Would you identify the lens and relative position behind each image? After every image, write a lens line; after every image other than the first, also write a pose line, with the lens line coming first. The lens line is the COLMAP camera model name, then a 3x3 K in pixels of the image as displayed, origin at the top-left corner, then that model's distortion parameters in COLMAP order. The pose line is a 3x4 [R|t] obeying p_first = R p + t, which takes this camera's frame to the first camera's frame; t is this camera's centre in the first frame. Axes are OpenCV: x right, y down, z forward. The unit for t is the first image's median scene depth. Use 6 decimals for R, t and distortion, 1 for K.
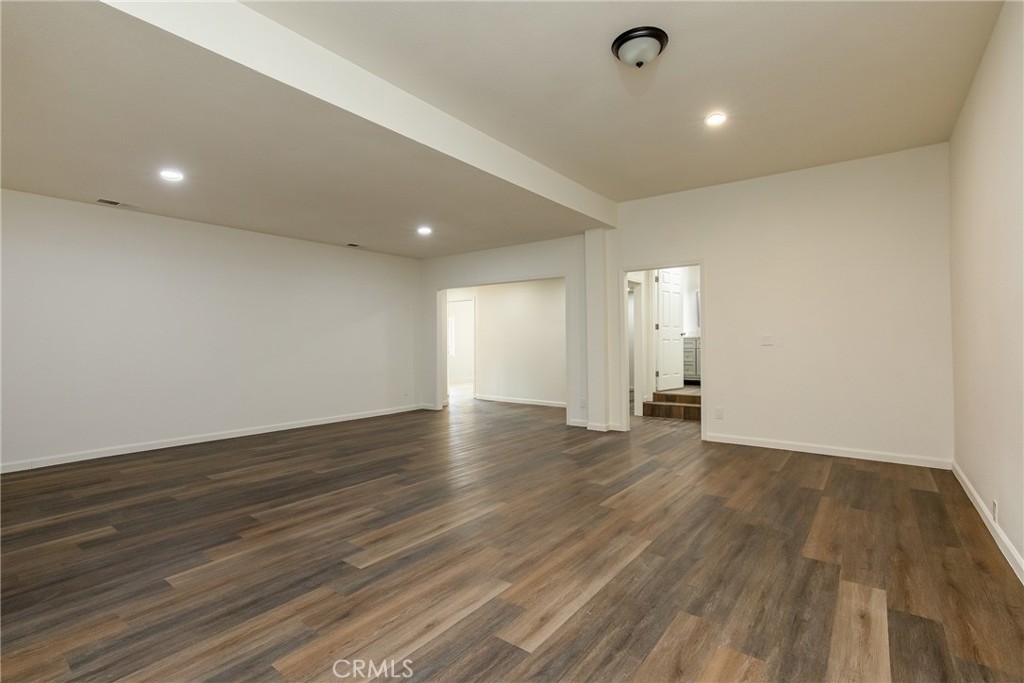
lens RADIAL K [[475.3, 0, 515.9], [0, 475.3, 340.7], [0, 0, 1]] dist [-0.017244, 0.006194]
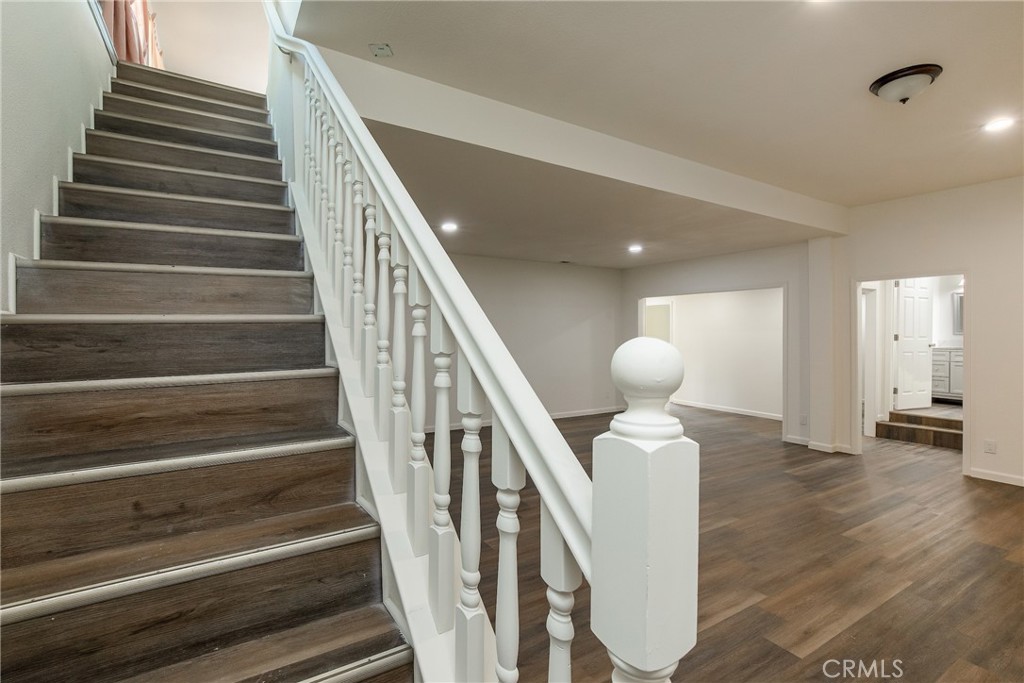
lens RADIAL K [[475.3, 0, 503.8], [0, 475.3, 334.4], [0, 0, 1]] dist [-0.017244, 0.006194]
pose [[0.927990, 0.010466, -0.372457, -0.109889], [-0.008342, 0.999938, 0.007314, -0.072143], [0.372511, -0.003680, 0.928020, -0.173573]]
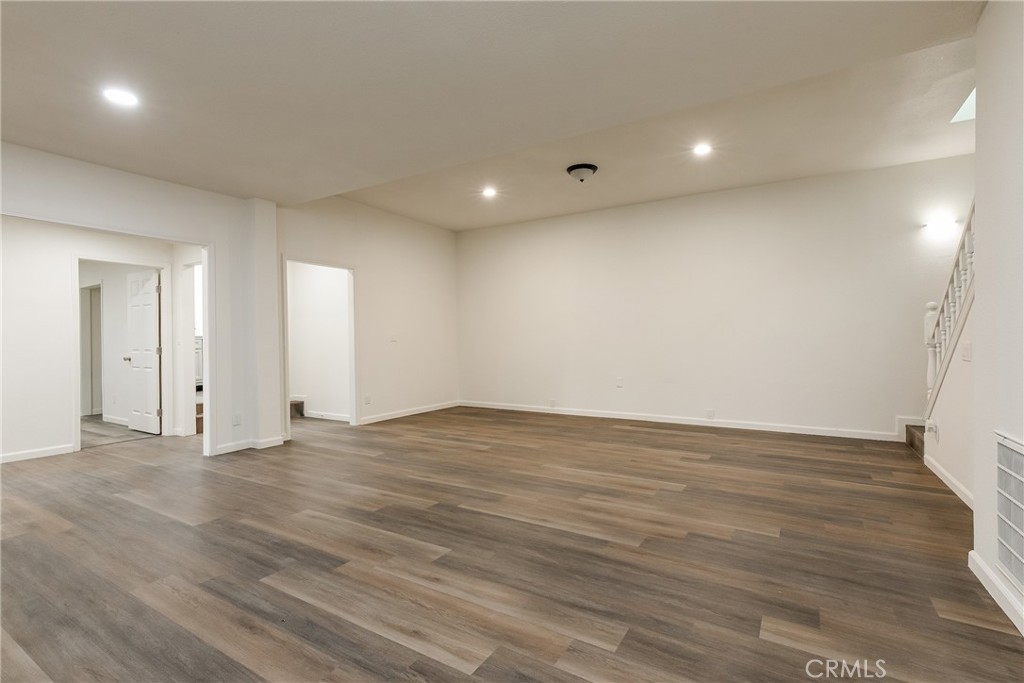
lens RADIAL K [[475.3, 0, 505.3], [0, 475.3, 339.9], [0, 0, 1]] dist [-0.017244, 0.006194]
pose [[-0.087605, -0.000347, 0.996155, -1.254332], [0.003618, 0.999993, 0.000666, 0.014199], [-0.996149, 0.003662, -0.087603, 1.205680]]
